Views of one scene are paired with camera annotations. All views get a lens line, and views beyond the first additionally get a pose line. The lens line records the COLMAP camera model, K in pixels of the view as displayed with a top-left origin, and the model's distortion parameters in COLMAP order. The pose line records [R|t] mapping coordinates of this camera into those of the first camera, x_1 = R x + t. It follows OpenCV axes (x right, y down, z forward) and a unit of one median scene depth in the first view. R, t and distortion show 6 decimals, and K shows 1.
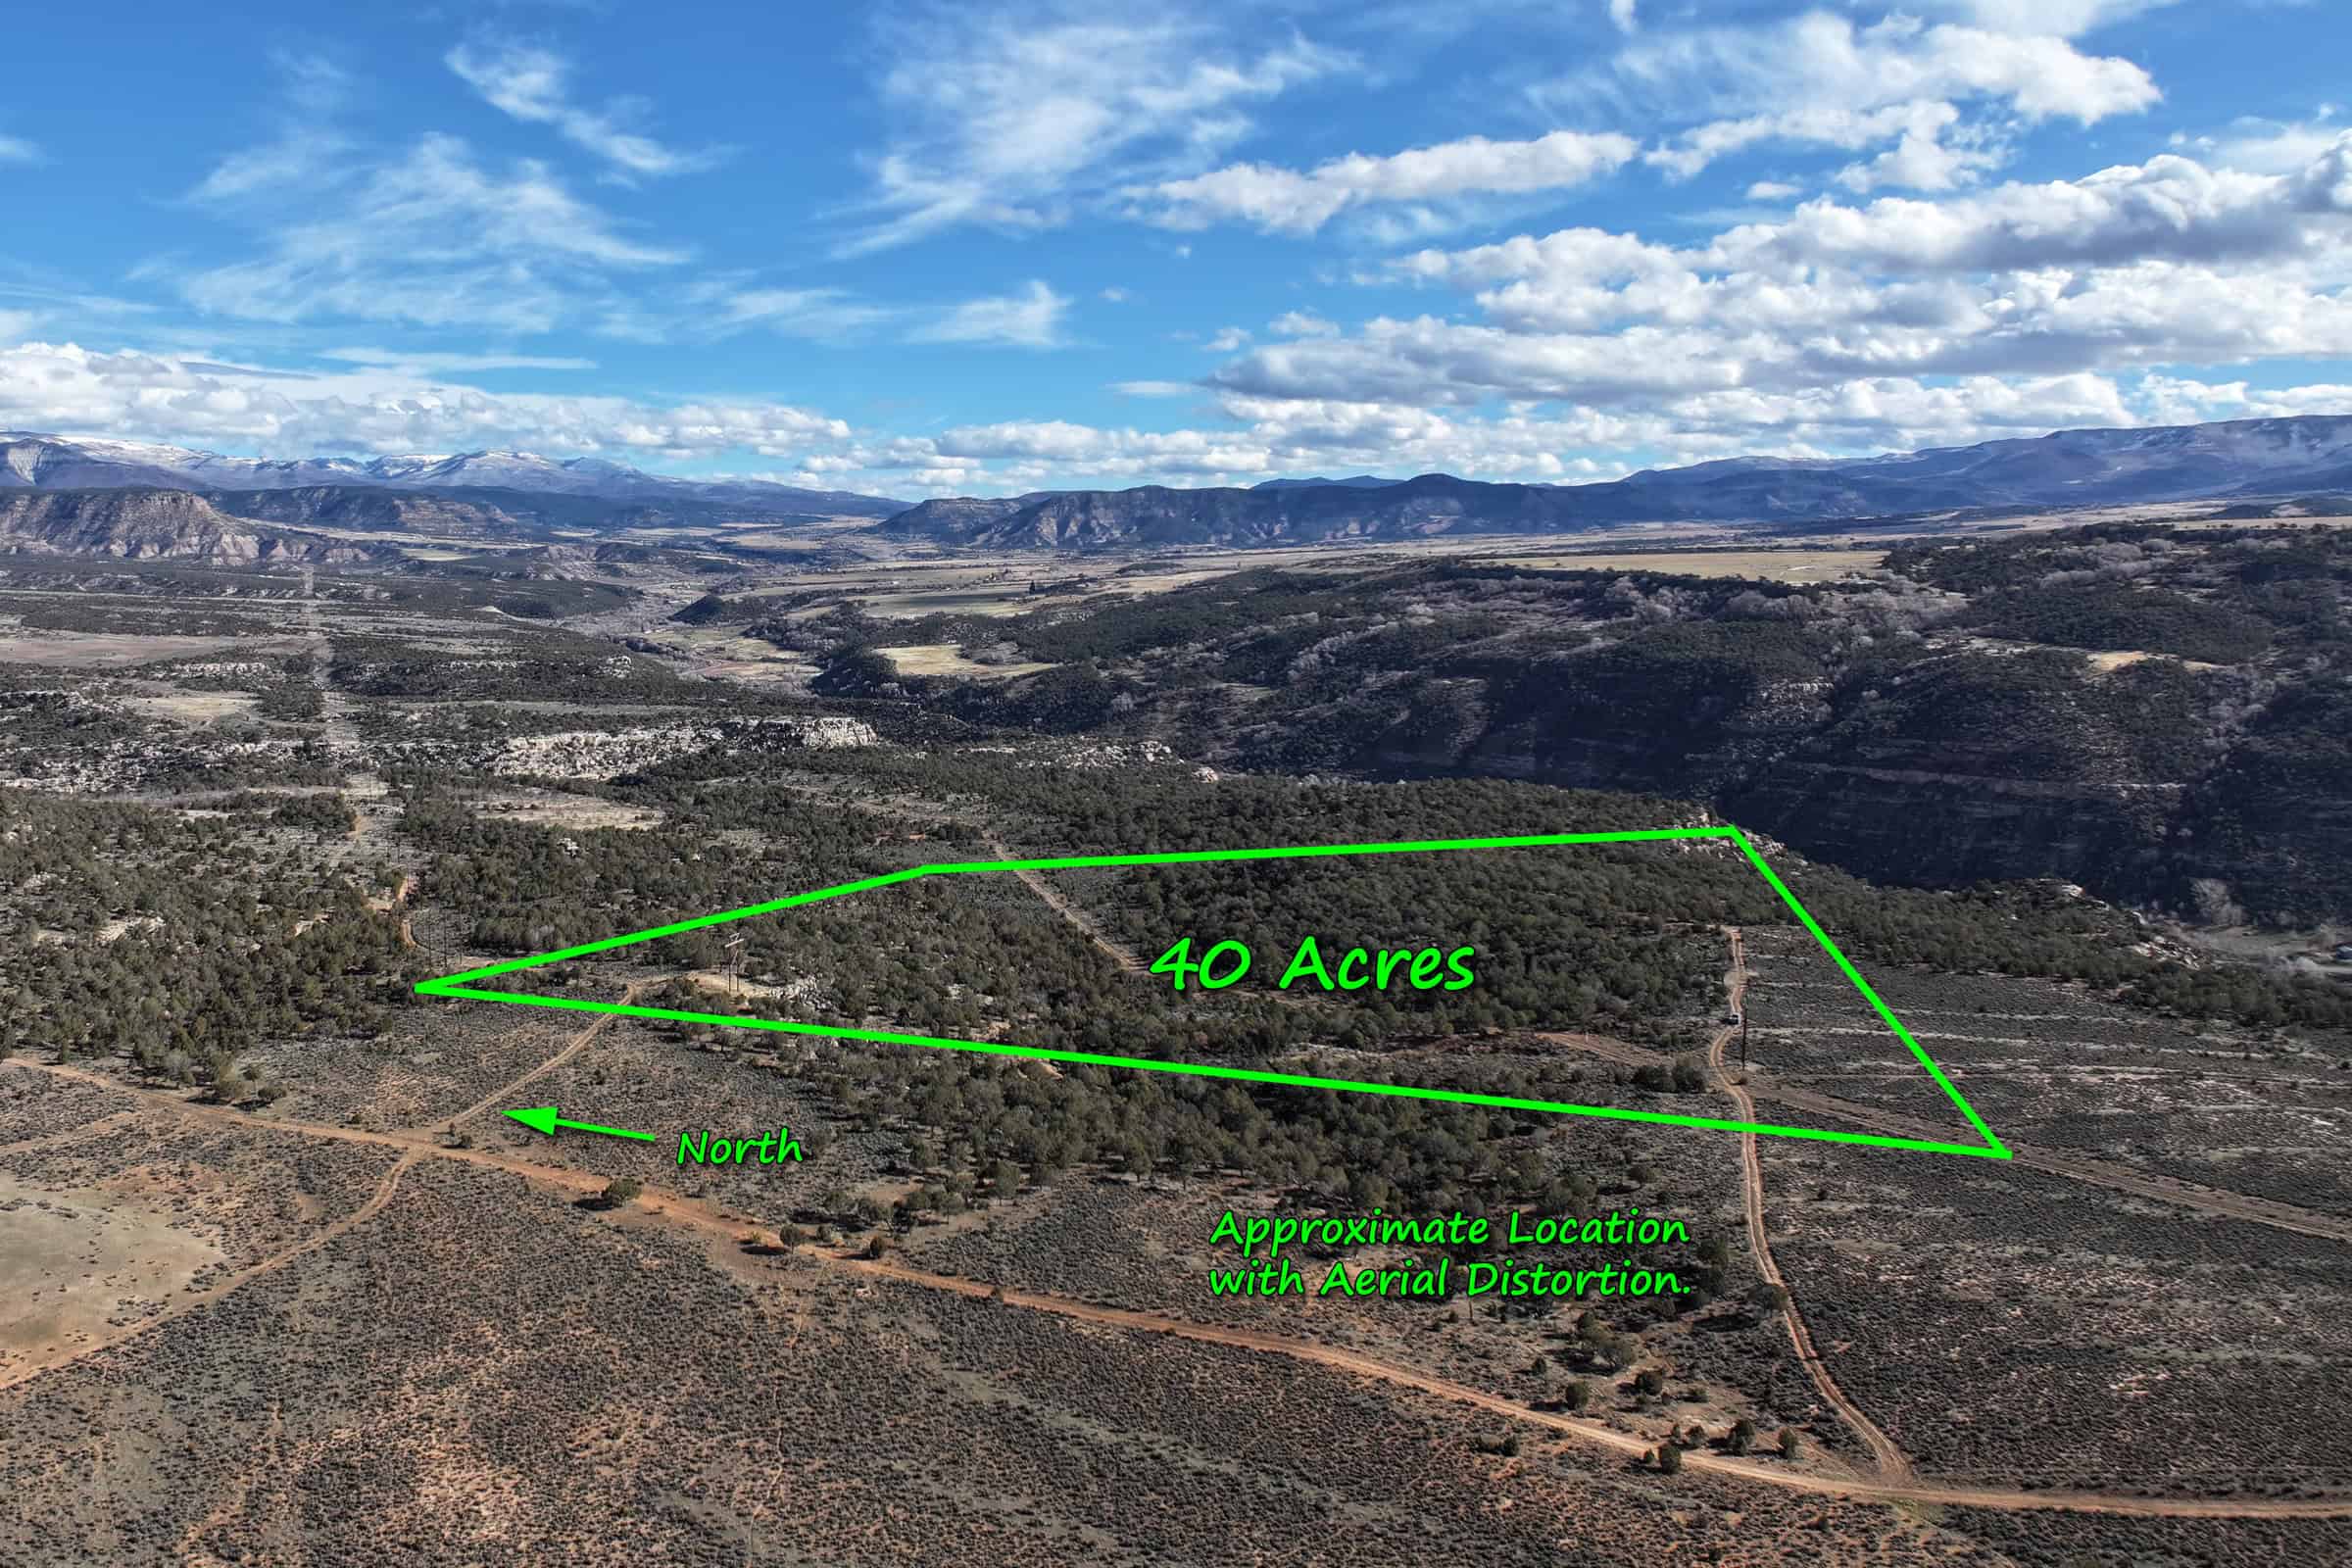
lens RADIAL K [[1871.8, 0, 850.6], [0, 1871.8, 604.6], [0, 0, 1]] dist [-0.166652, 0.012917]
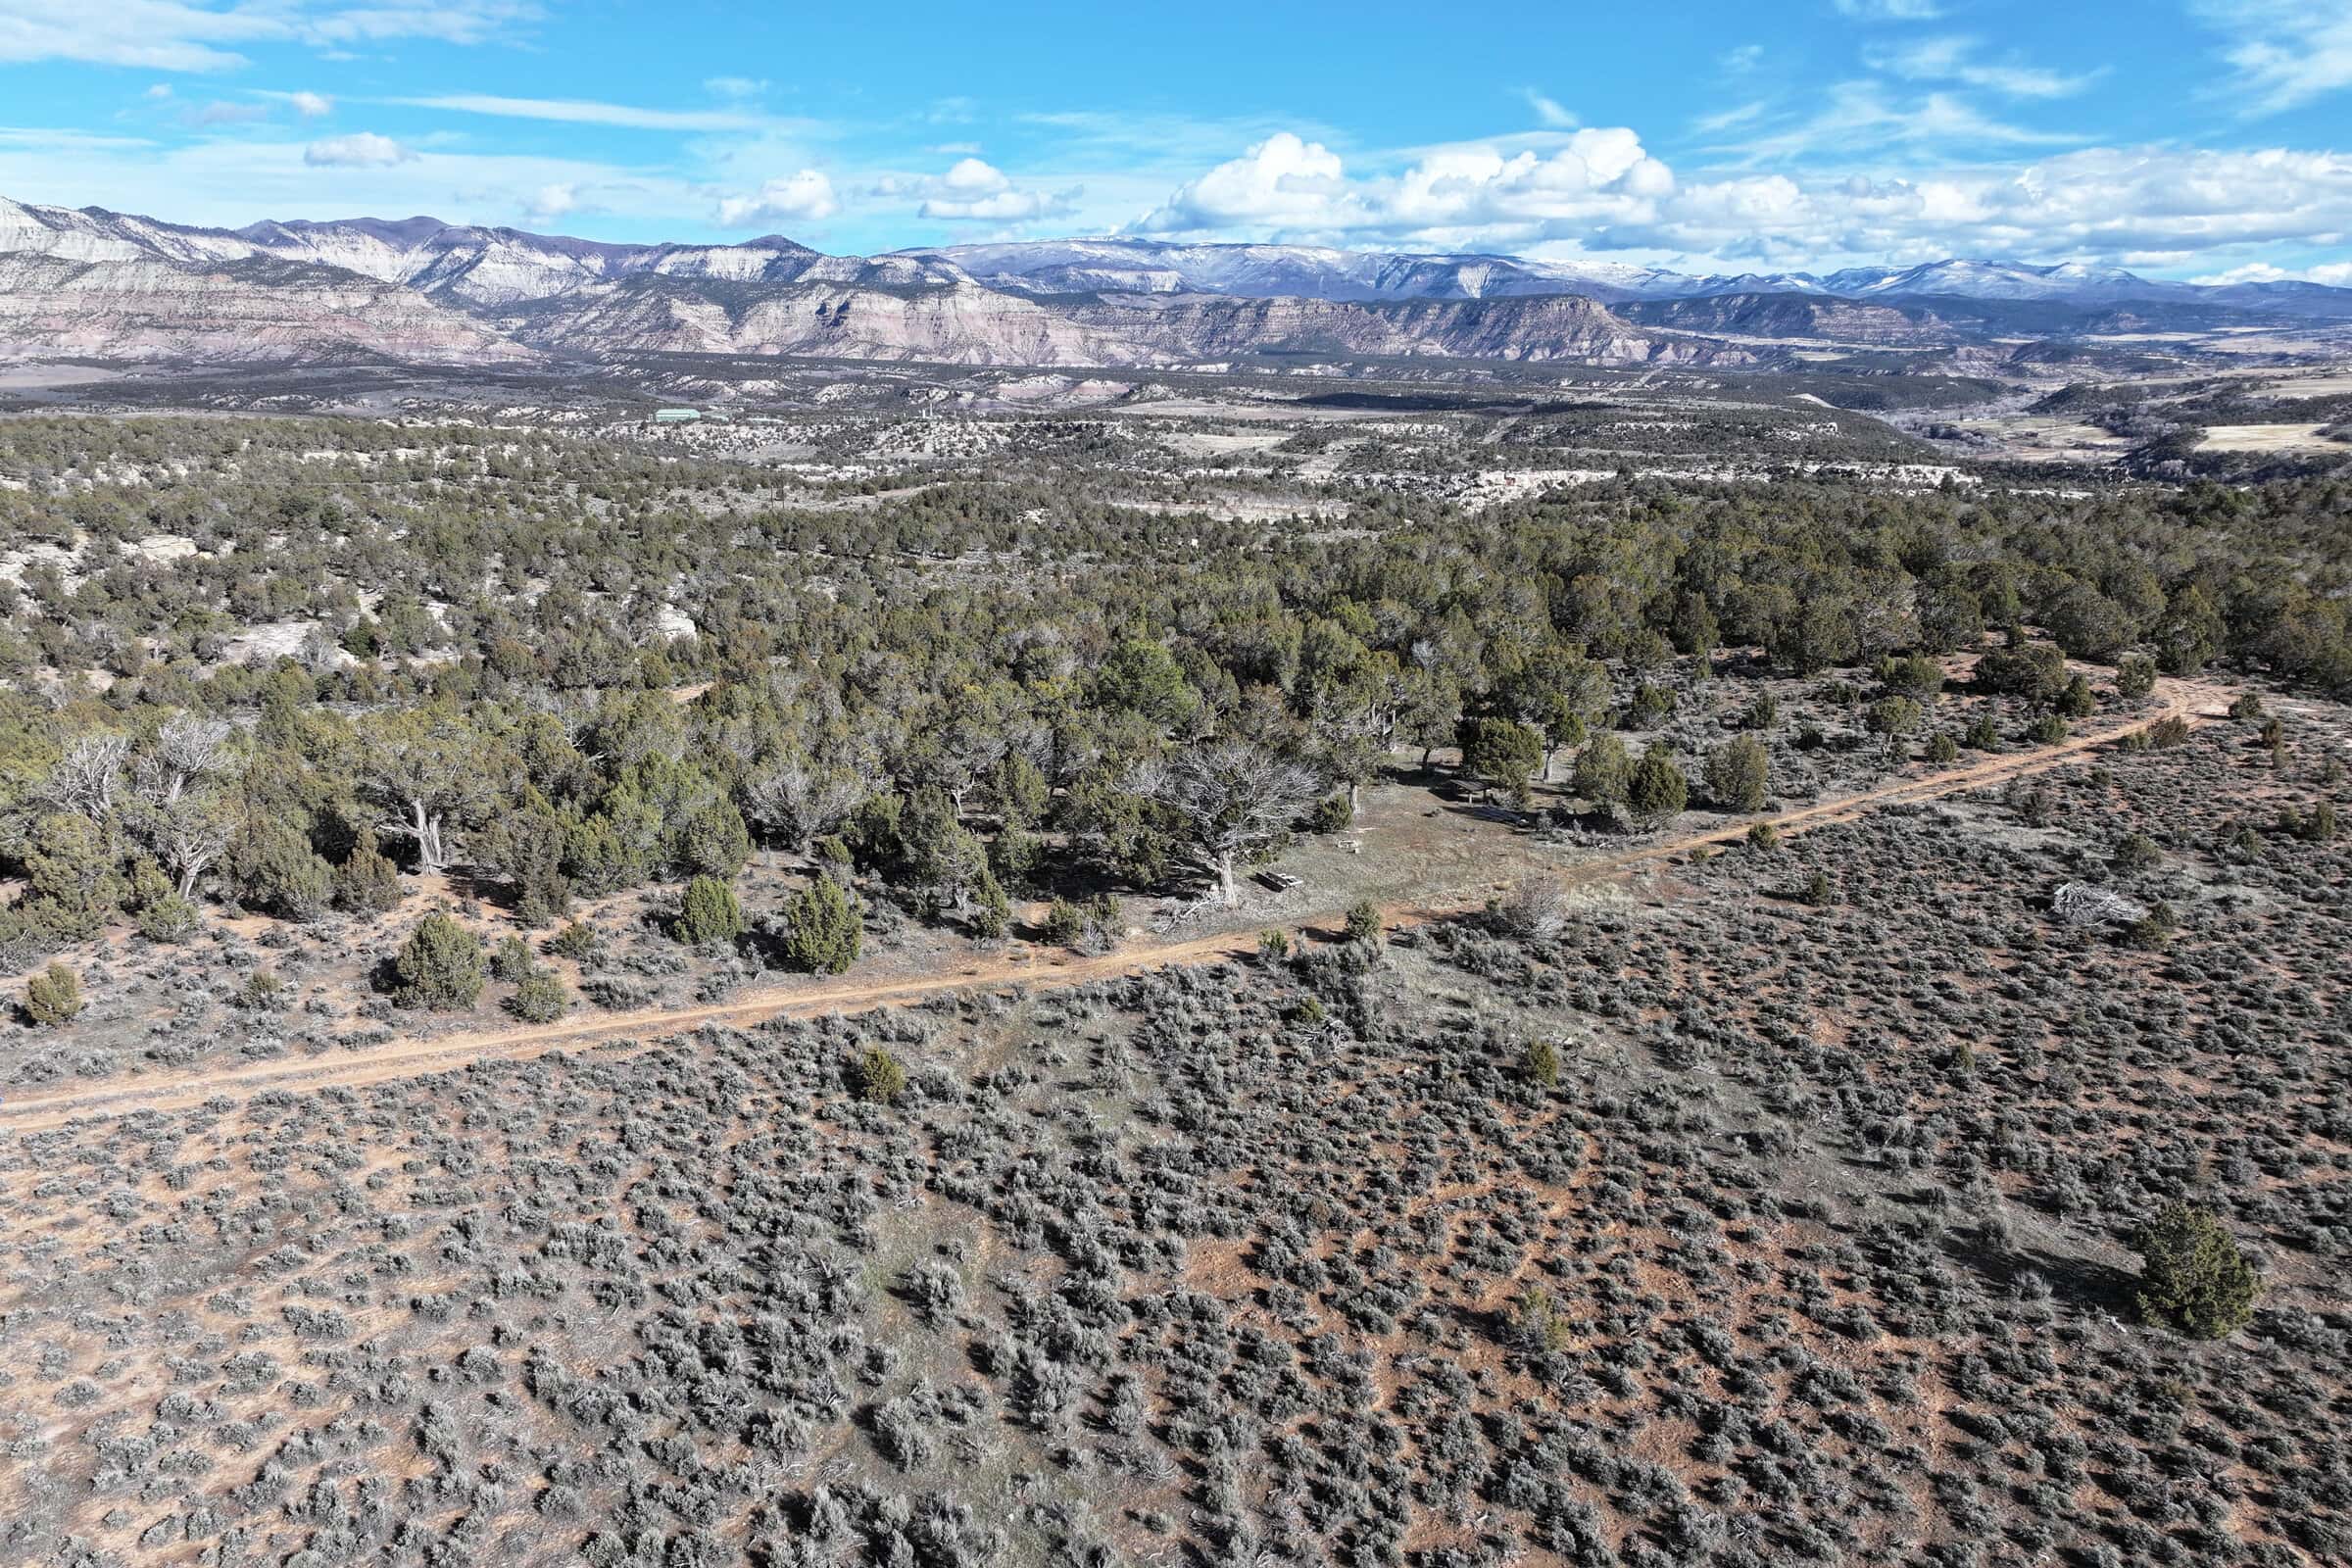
lens RADIAL K [[1657.9, 0, 1176.0], [0, 1657.9, 882.2], [0, 0, 1]] dist [-0.001126, 0.018099]
pose [[0.813184, 0.165697, -0.557921, 0.105513], [-0.012430, 0.963343, 0.267986, 0.032114], [0.581873, -0.210987, 0.785435, 0.165266]]
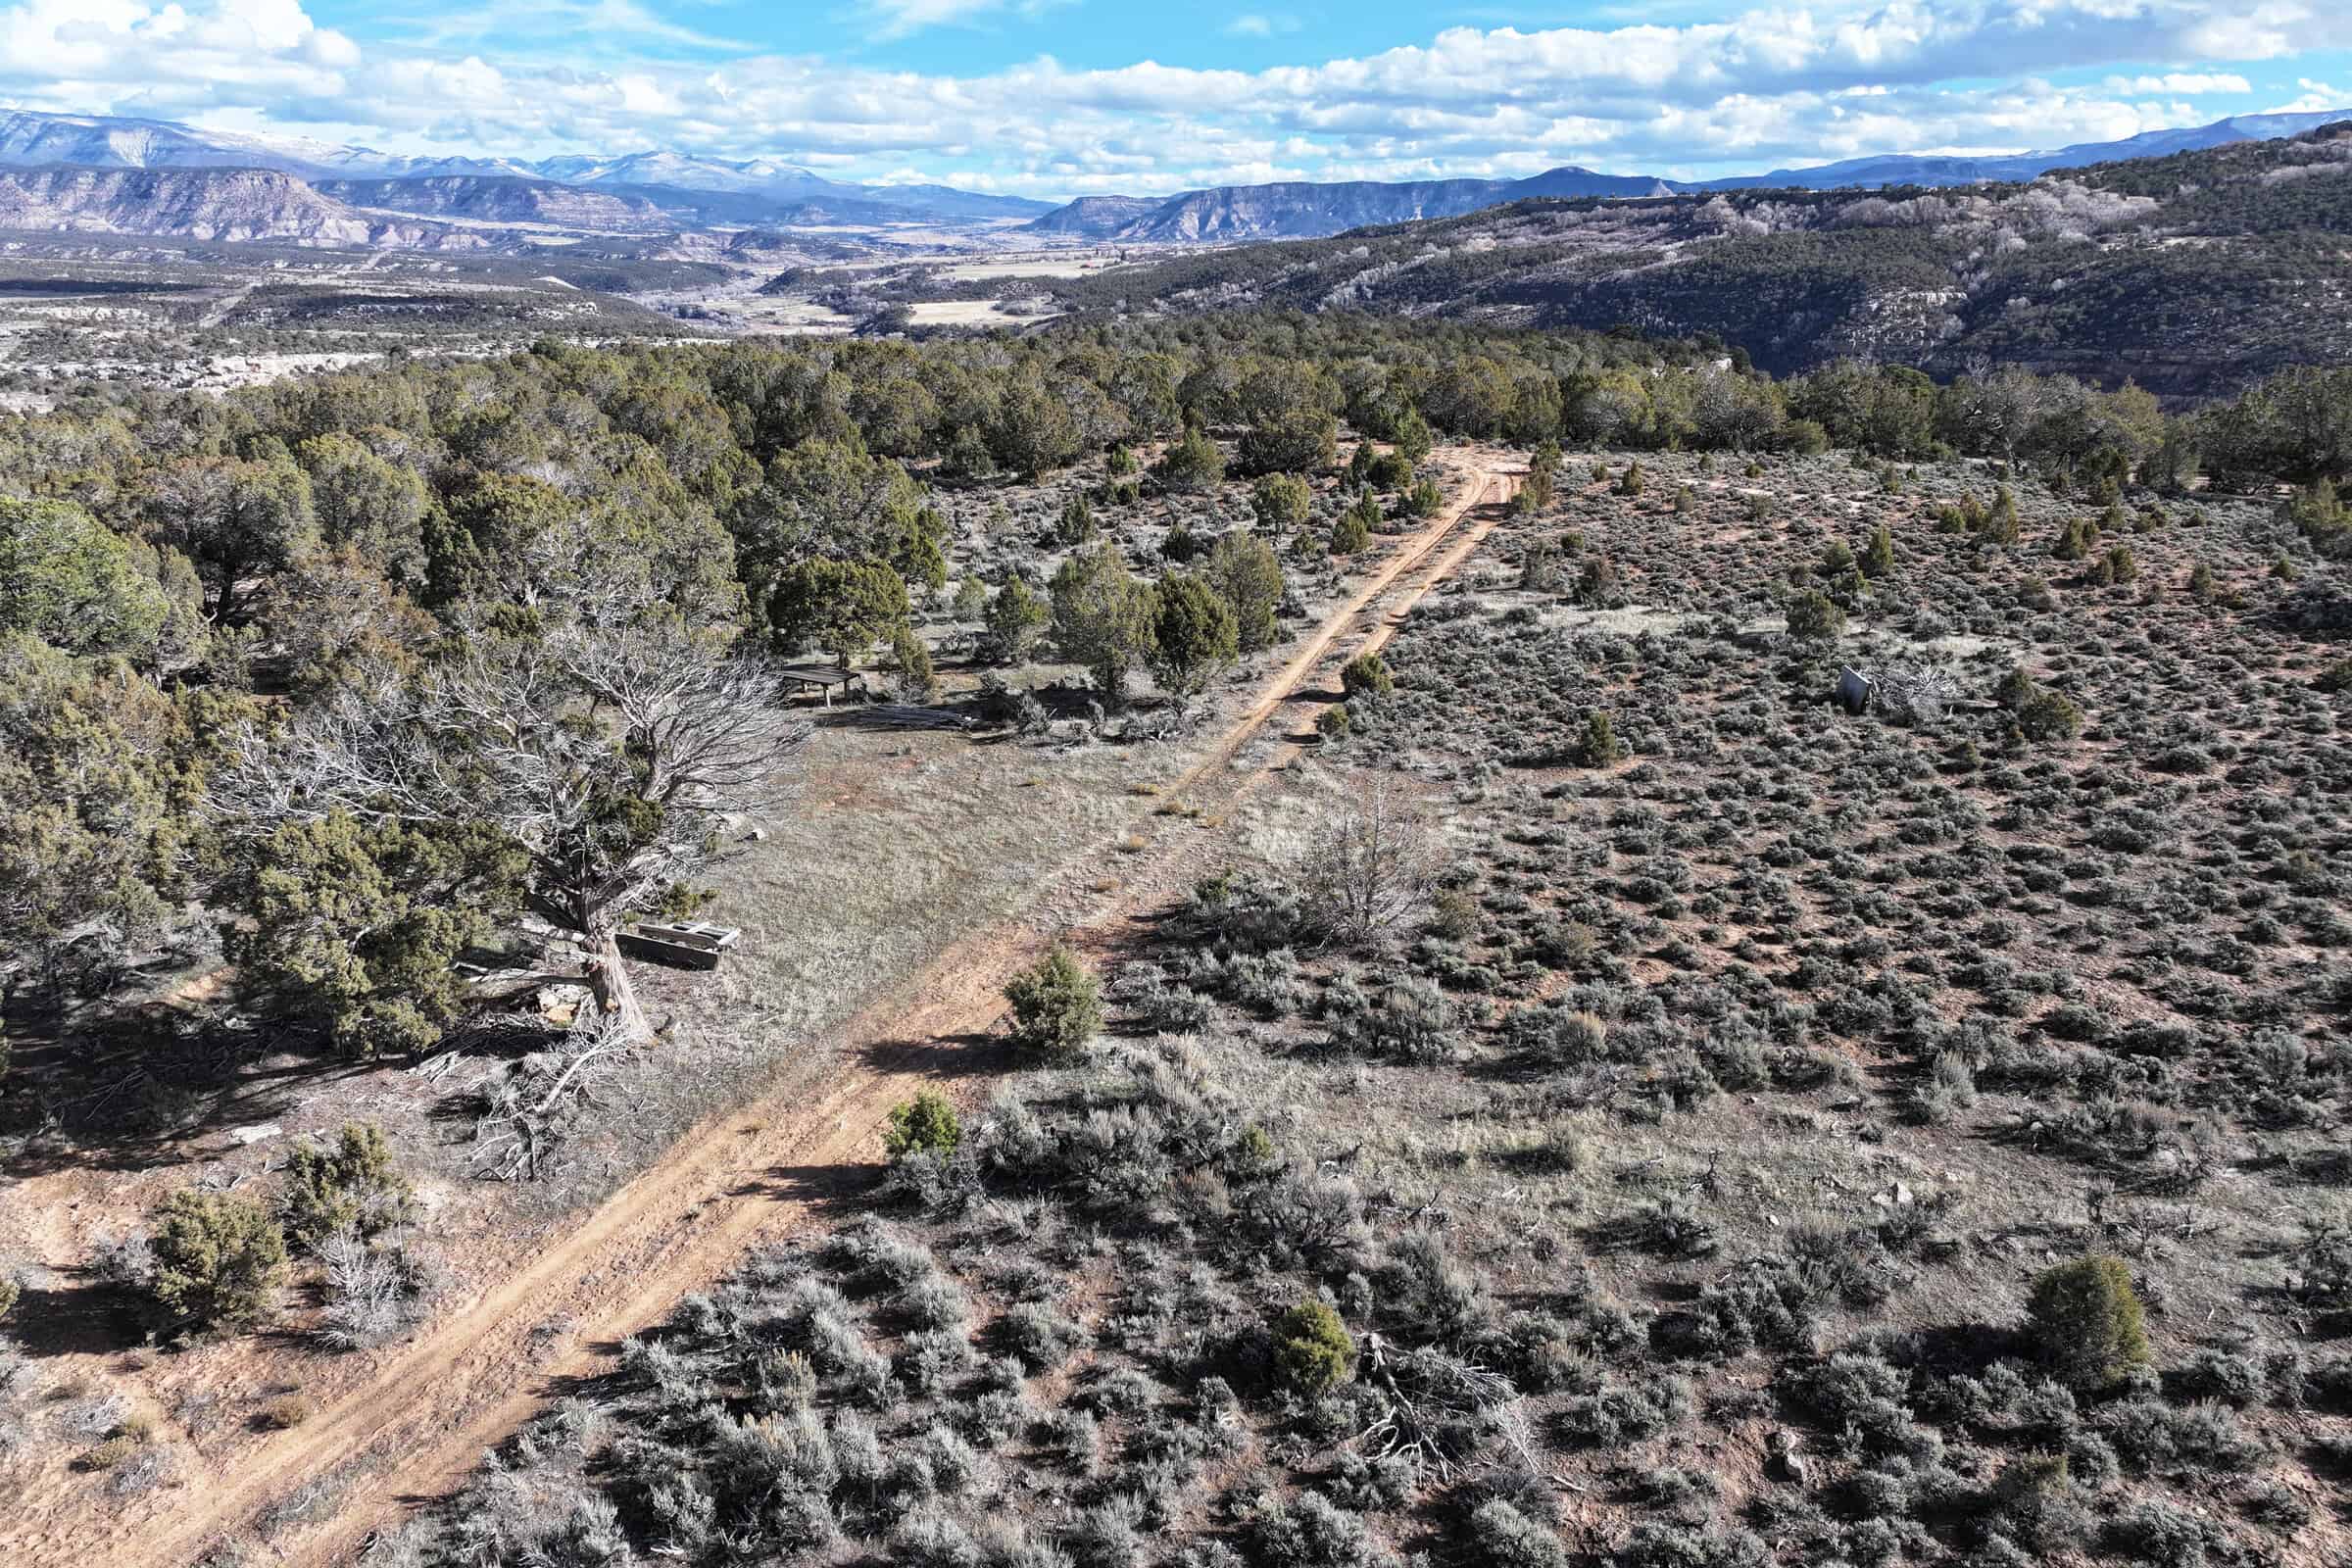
lens RADIAL K [[1658.1, 0, 1174.4], [0, 1658.1, 765.6], [0, 0, 1]] dist [-0.007298, 0.026326]
pose [[0.996863, -0.023179, 0.075670, 0.094115], [0.002458, 0.964755, 0.263137, 0.035121], [-0.079102, -0.262125, 0.961786, 0.176558]]
